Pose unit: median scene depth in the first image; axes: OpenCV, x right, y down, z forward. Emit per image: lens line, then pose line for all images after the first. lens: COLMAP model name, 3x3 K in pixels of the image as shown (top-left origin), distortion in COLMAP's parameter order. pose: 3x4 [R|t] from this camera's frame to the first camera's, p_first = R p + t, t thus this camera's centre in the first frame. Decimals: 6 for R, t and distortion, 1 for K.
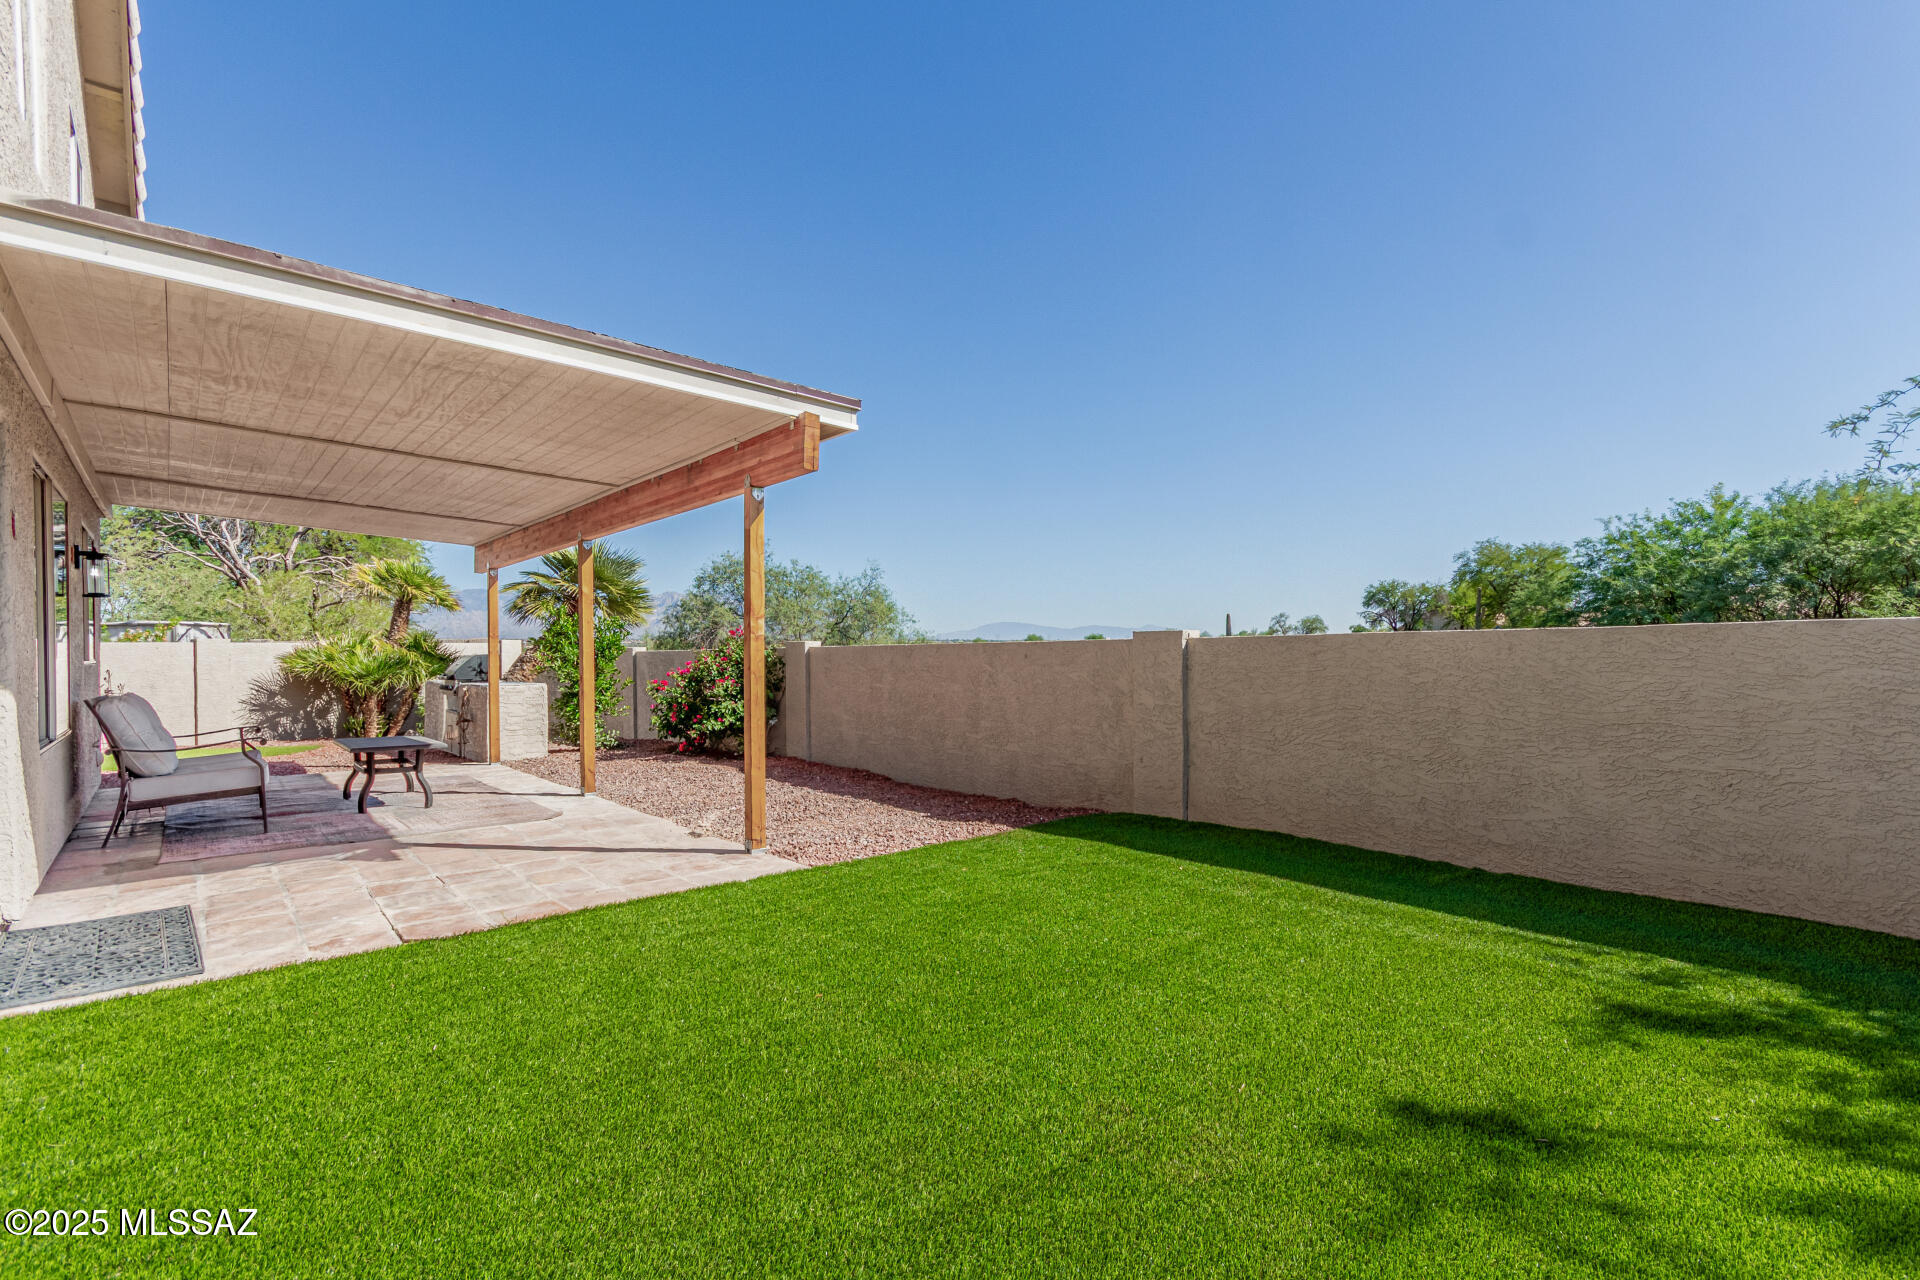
lens RADIAL K [[881.3, 0, 970.6], [0, 881.3, 647.2], [0, 0, 1]] dist [0.001146, 0.000417]
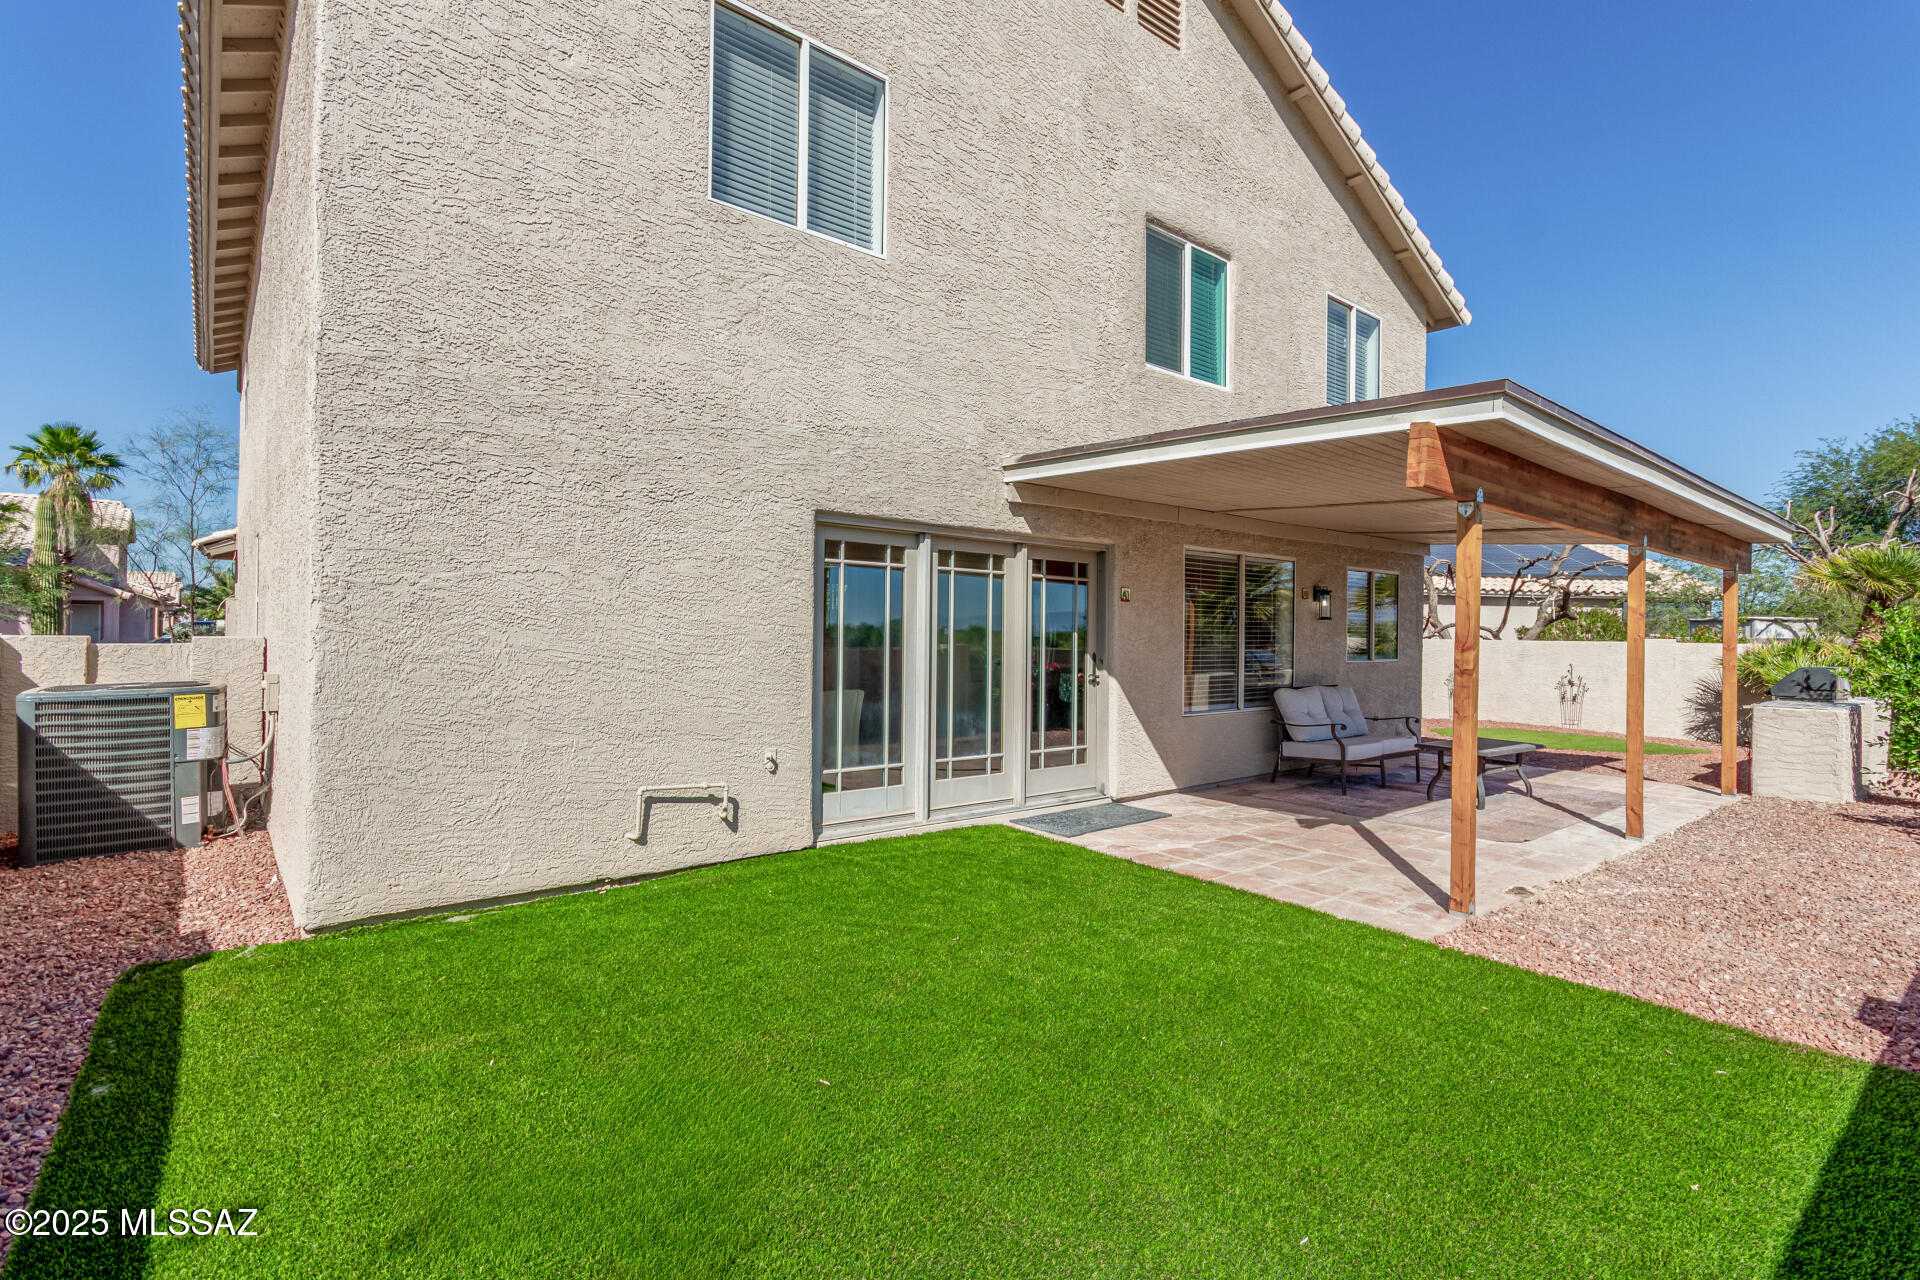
lens RADIAL K [[881.3, 0, 970.1], [0, 881.3, 632.1], [0, 0, 1]] dist [0.001146, 0.000417]
pose [[-0.011700, 0.010521, -0.999876, 0.685242], [-0.012715, 0.999862, 0.010669, -0.057847], [0.999851, 0.012839, -0.011565, 0.551005]]
